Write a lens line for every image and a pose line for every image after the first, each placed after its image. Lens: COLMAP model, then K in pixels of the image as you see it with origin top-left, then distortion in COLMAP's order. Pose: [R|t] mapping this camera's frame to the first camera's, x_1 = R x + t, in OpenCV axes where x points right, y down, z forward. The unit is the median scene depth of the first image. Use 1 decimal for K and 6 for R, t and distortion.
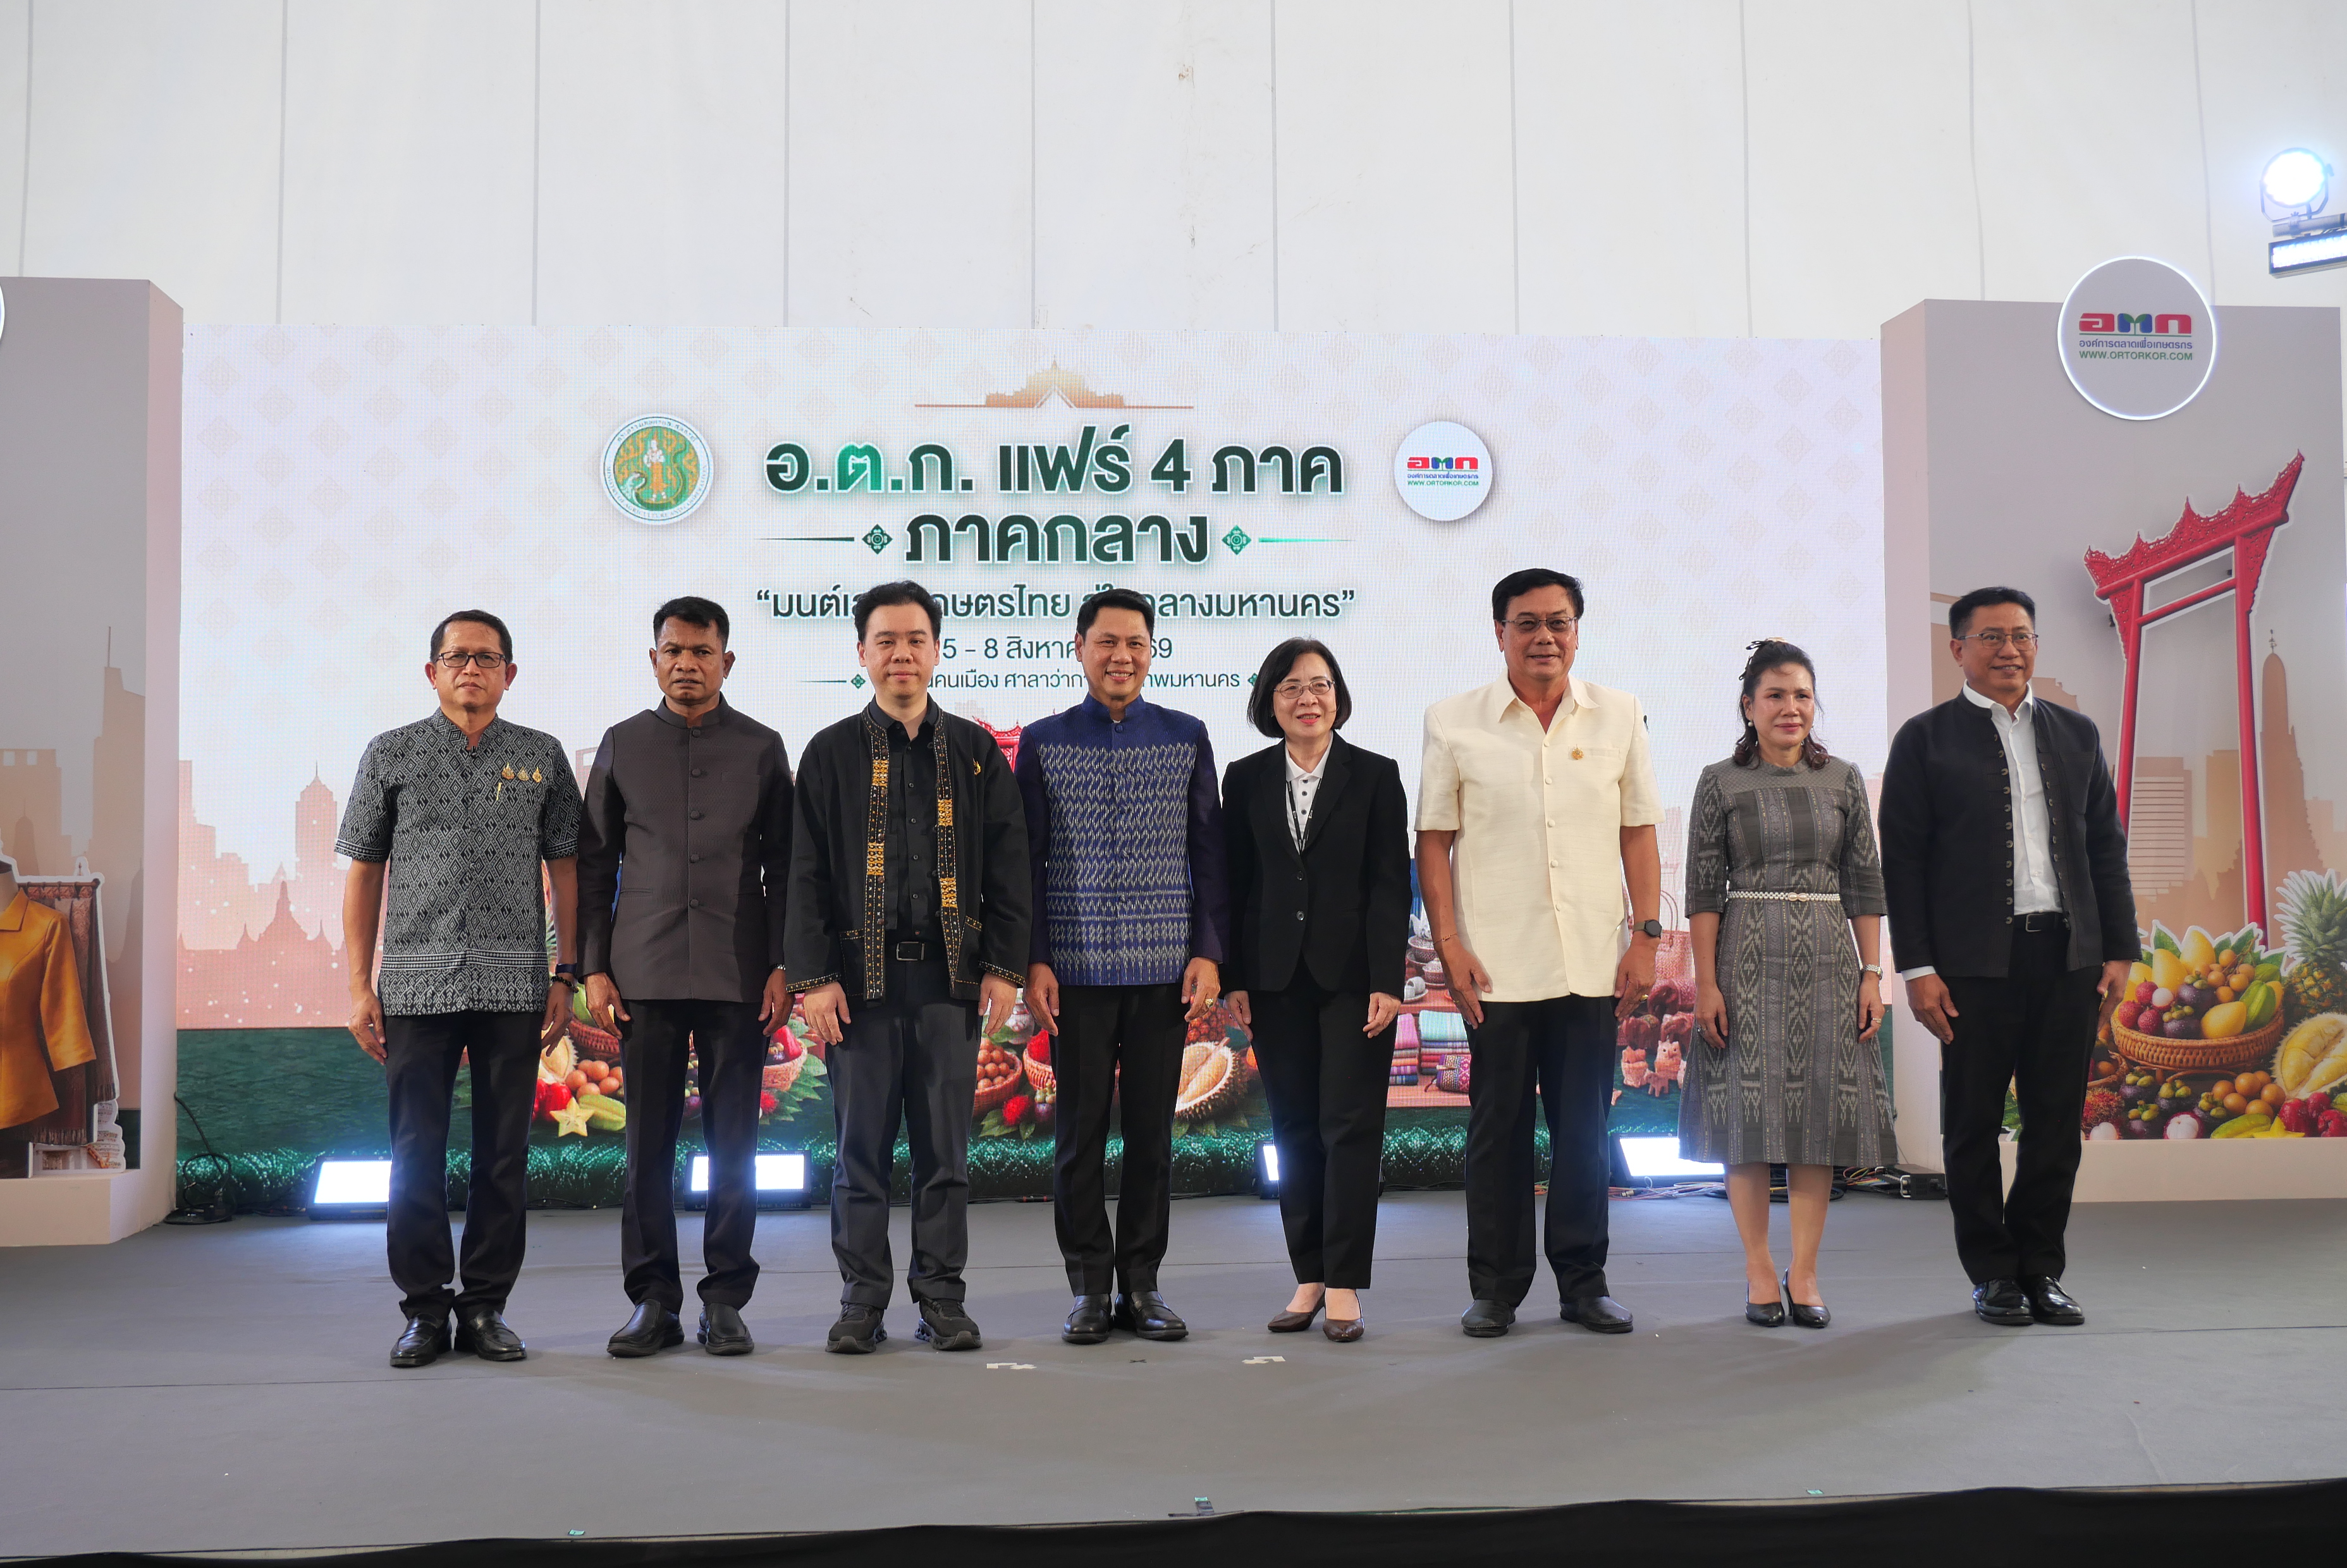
lens RADIAL K [[2704.5, 0, 1163.9], [0, 2704.5, 765.6], [0, 0, 1]] dist [-0.021875, 0.003858]
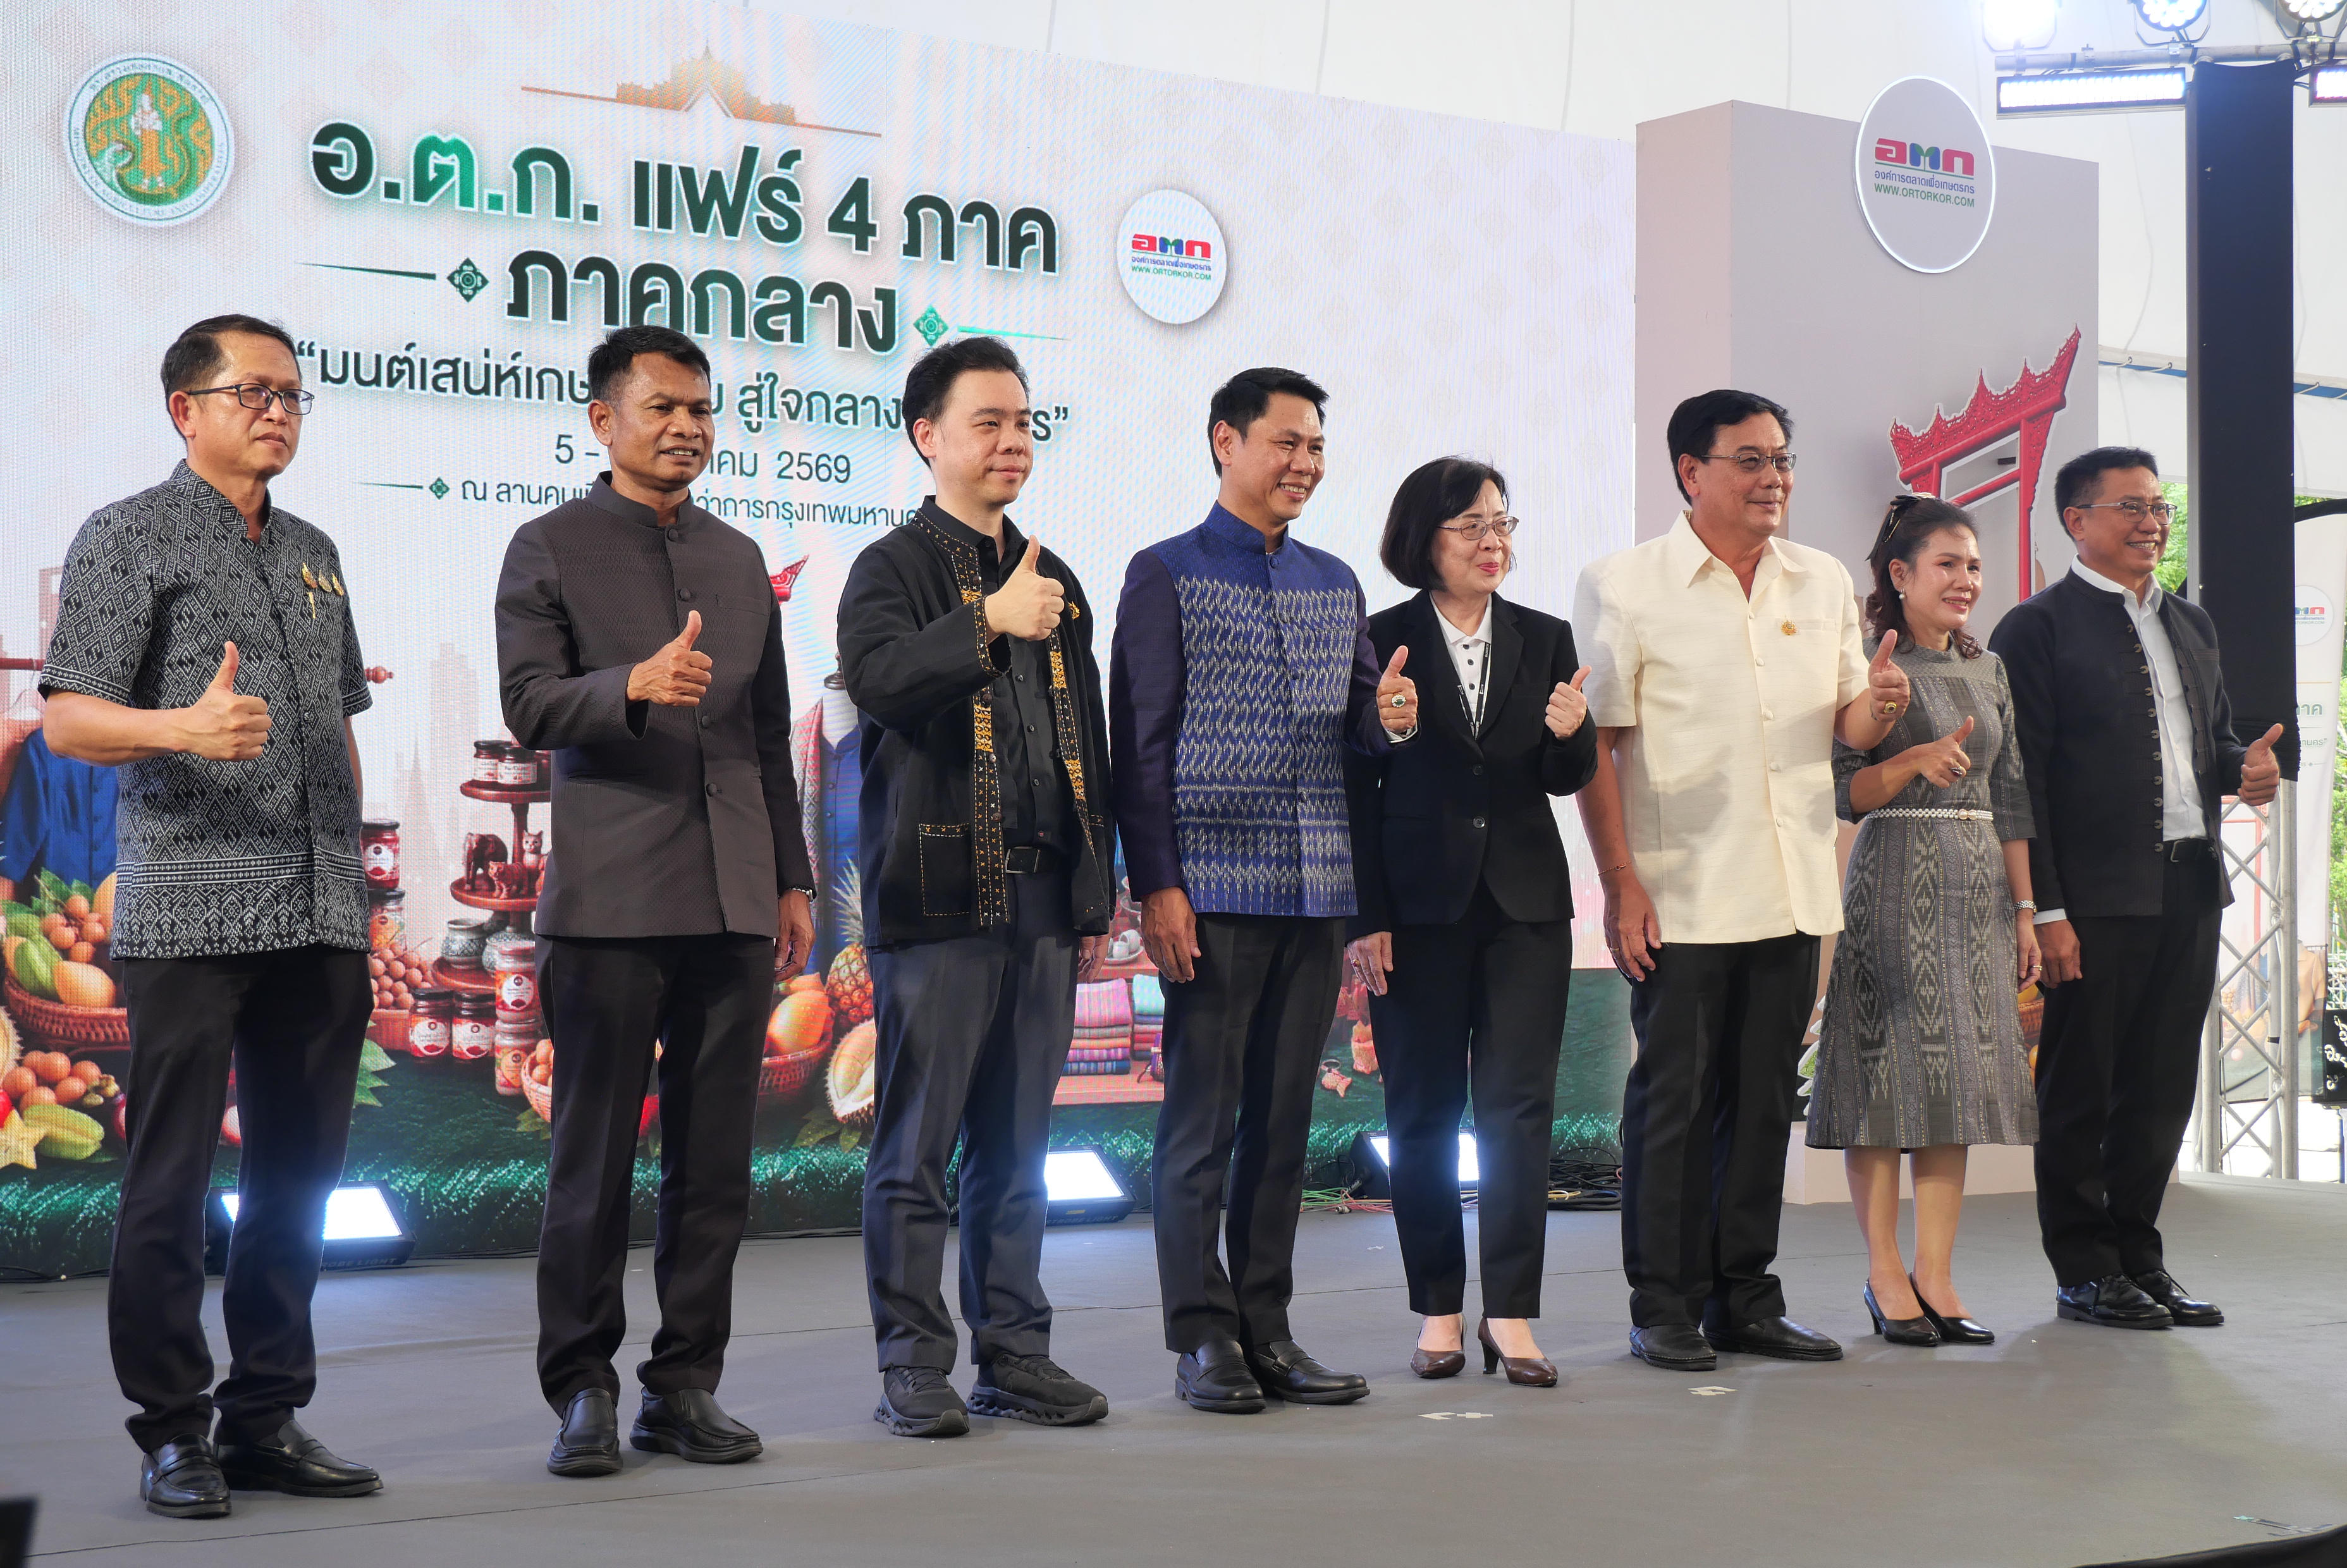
lens RADIAL K [[3483.3, 0, 1057.0], [0, 3483.3, 816.6], [0, 0, 1]] dist [0.034409, -0.041929]
pose [[0.894785, 0.019706, 0.446062, -0.360677], [-0.032213, 0.999271, 0.020471, 0.027912], [-0.445334, -0.032686, 0.894768, 0.147344]]
